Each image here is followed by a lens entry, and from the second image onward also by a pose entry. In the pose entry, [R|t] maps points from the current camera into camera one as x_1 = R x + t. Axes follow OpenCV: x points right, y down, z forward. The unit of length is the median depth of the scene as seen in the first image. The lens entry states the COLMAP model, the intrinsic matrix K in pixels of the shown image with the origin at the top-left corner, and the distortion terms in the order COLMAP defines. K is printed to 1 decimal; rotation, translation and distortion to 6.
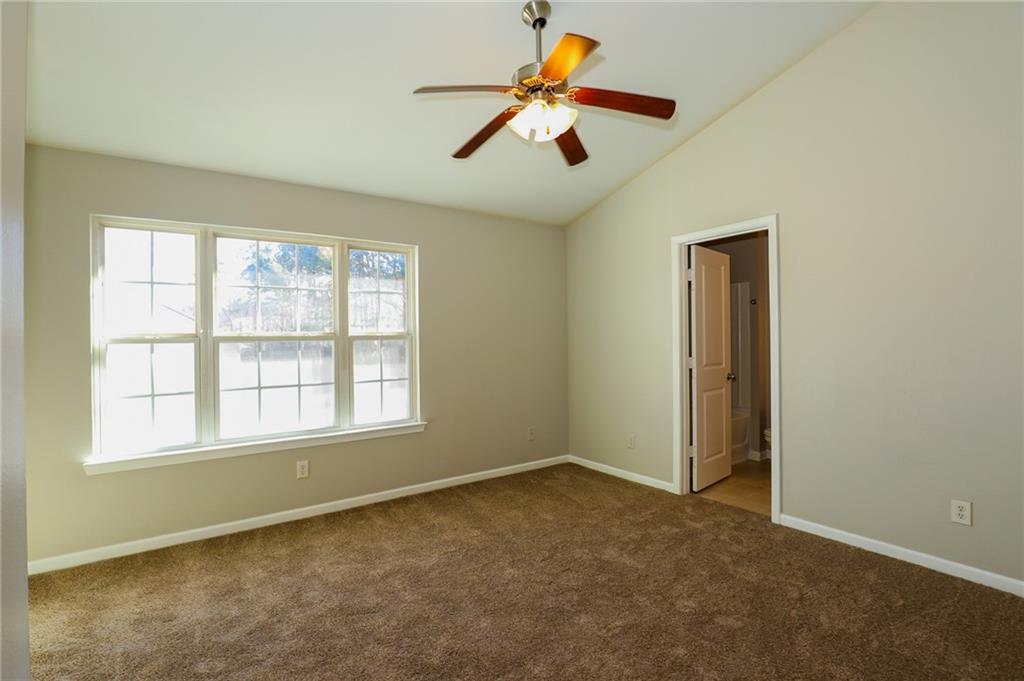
lens RADIAL K [[479.4, 0, 512.1], [0, 479.4, 333.6], [0, 0, 1]] dist [-0.001511, -0.000107]
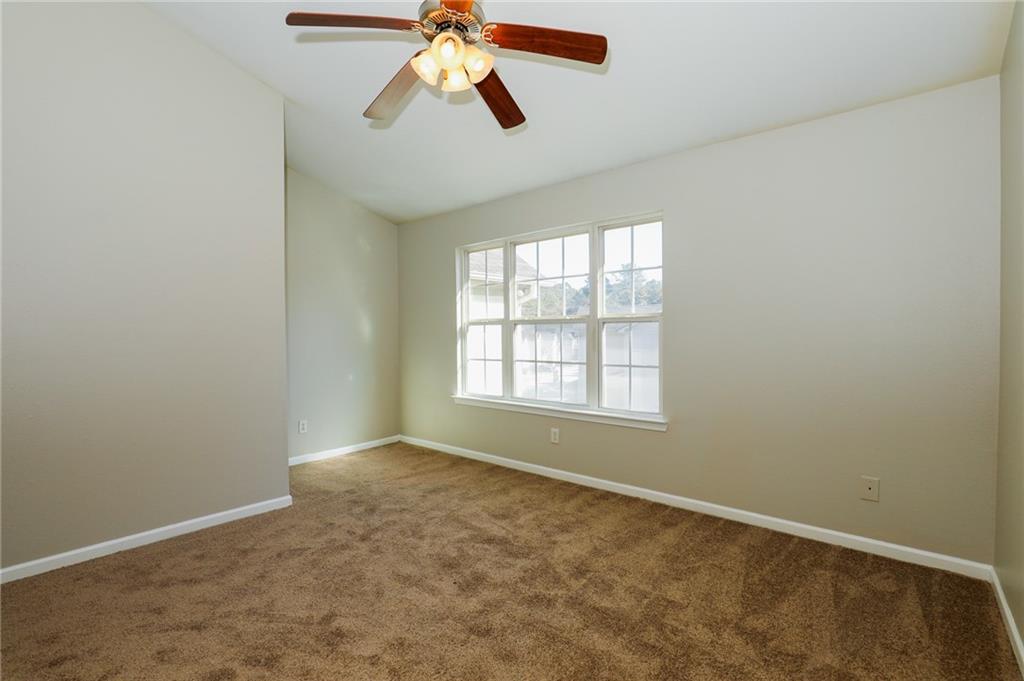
lens RADIAL K [[473.6, 0, 512.0], [0, 473.6, 340.5], [0, 0, 1]] dist [-0.002075, -0.000205]
pose [[0.248653, 0.024105, -0.968293, 0.626238], [0.004531, 0.999650, 0.026049, 0.026774], [0.968582, -0.010864, 0.248457, 0.625434]]
